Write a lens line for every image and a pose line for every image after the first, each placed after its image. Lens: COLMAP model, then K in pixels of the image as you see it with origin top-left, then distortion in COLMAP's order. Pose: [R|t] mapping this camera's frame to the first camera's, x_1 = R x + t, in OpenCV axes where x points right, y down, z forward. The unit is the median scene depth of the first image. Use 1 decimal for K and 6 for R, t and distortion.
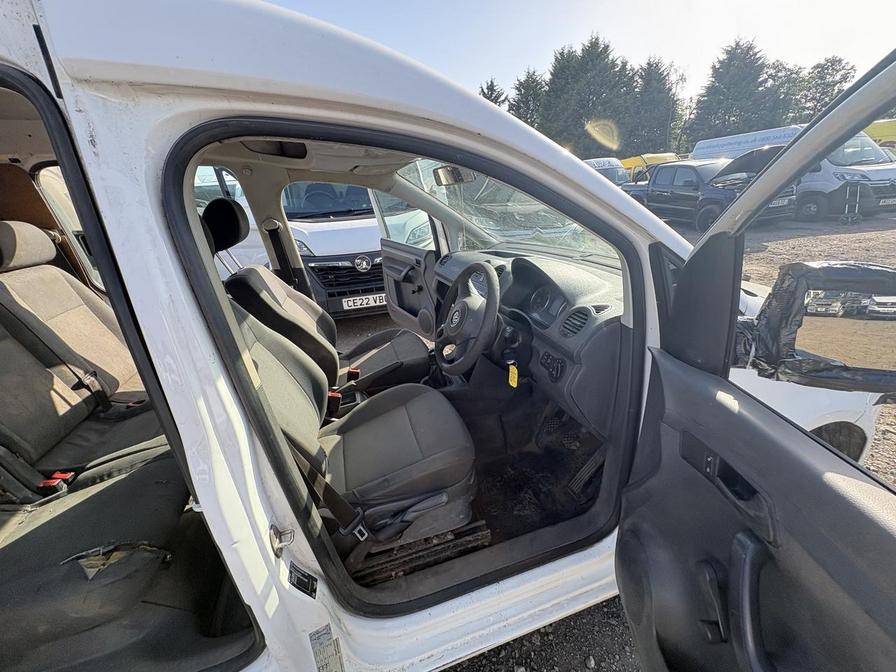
lens RADIAL K [[356.9, 0, 453.9], [0, 356.9, 331.1], [0, 0, 1]] dist [-0.000178, 0.000394]
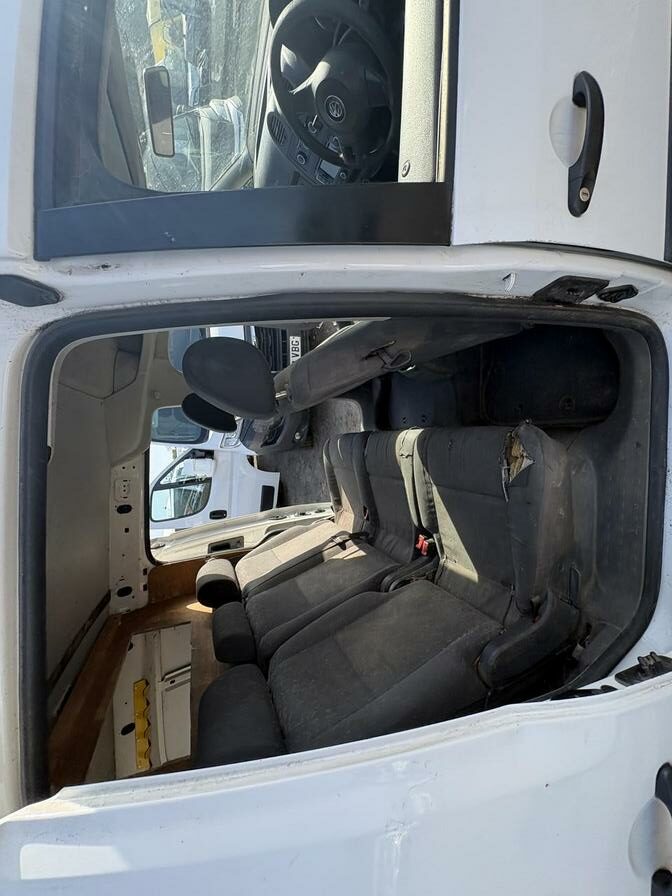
lens RADIAL K [[356.9, 0, 333.1], [0, 356.9, 443.7], [0, 0, 1]] dist [-0.000178, 0.000394]
pose [[0.151792, -0.945875, -0.286843, -0.503949], [0.988406, 0.146320, 0.040551, 0.034354], [0.003615, -0.289672, 0.957119, -0.005369]]
